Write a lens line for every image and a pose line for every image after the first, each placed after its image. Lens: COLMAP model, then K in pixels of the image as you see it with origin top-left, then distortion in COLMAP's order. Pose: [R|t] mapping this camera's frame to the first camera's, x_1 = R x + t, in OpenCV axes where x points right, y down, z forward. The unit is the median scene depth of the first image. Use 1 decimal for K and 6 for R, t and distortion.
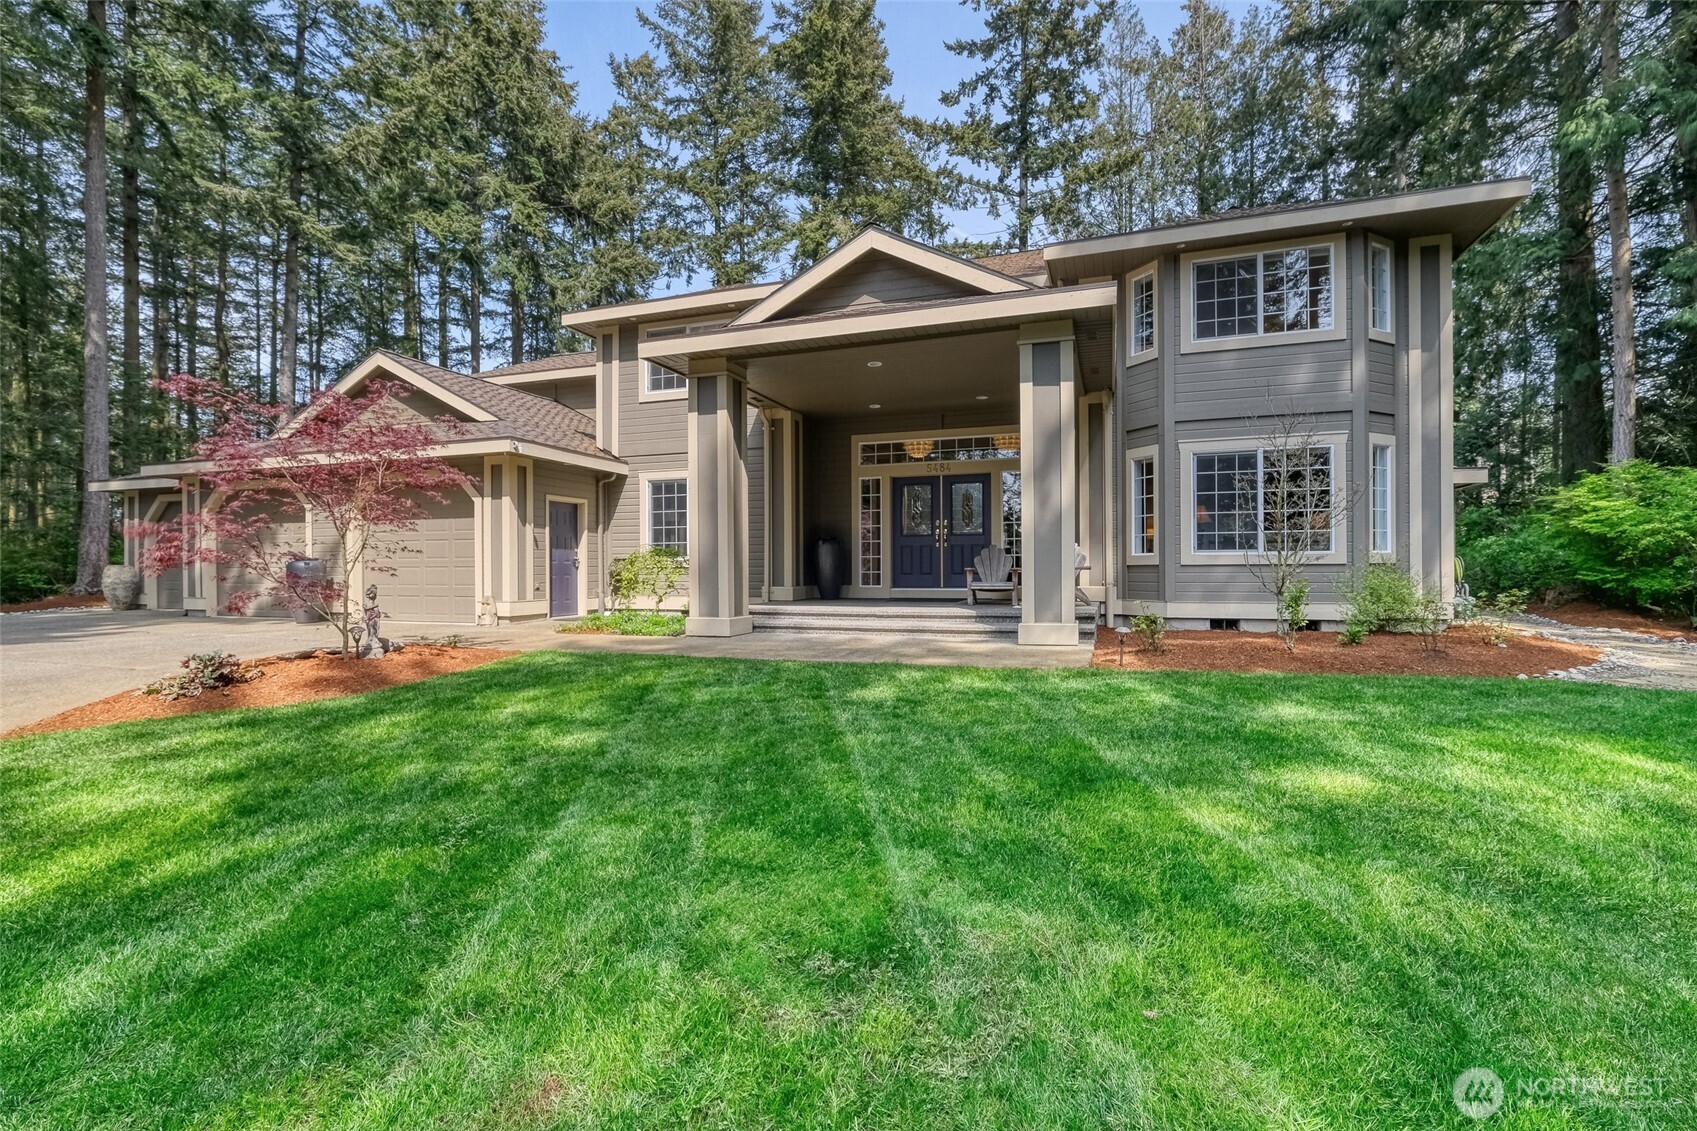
lens RADIAL K [[757.9, 0, 848.5], [0, 757.9, 565.5], [0, 0, 1]] dist [-0.002441, -0.000378]
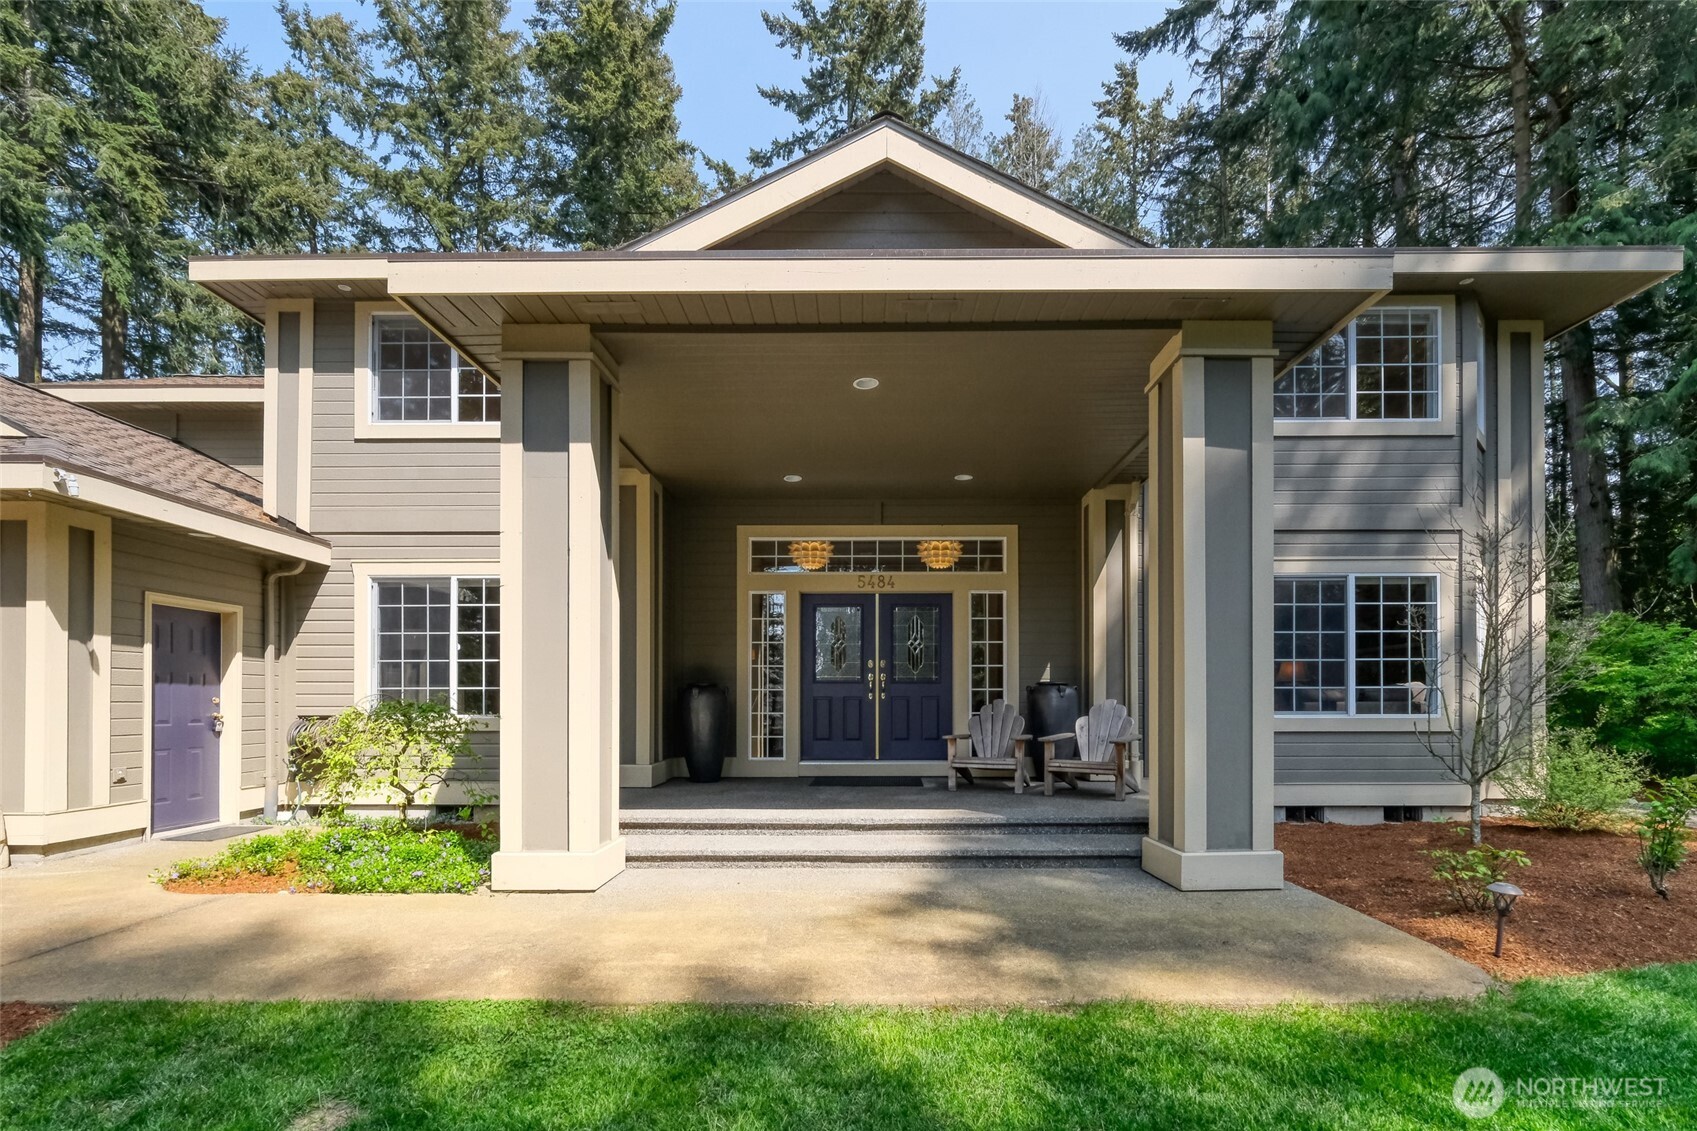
lens RADIAL K [[776.2, 0, 849.1], [0, 776.2, 693.9], [0, 0, 1]] dist [0.000599, 0.000541]
pose [[0.942648, 0.008396, 0.333682, -0.112508], [-0.004921, 0.999925, -0.011257, -0.018881], [-0.333751, 0.008970, 0.942618, 0.310240]]
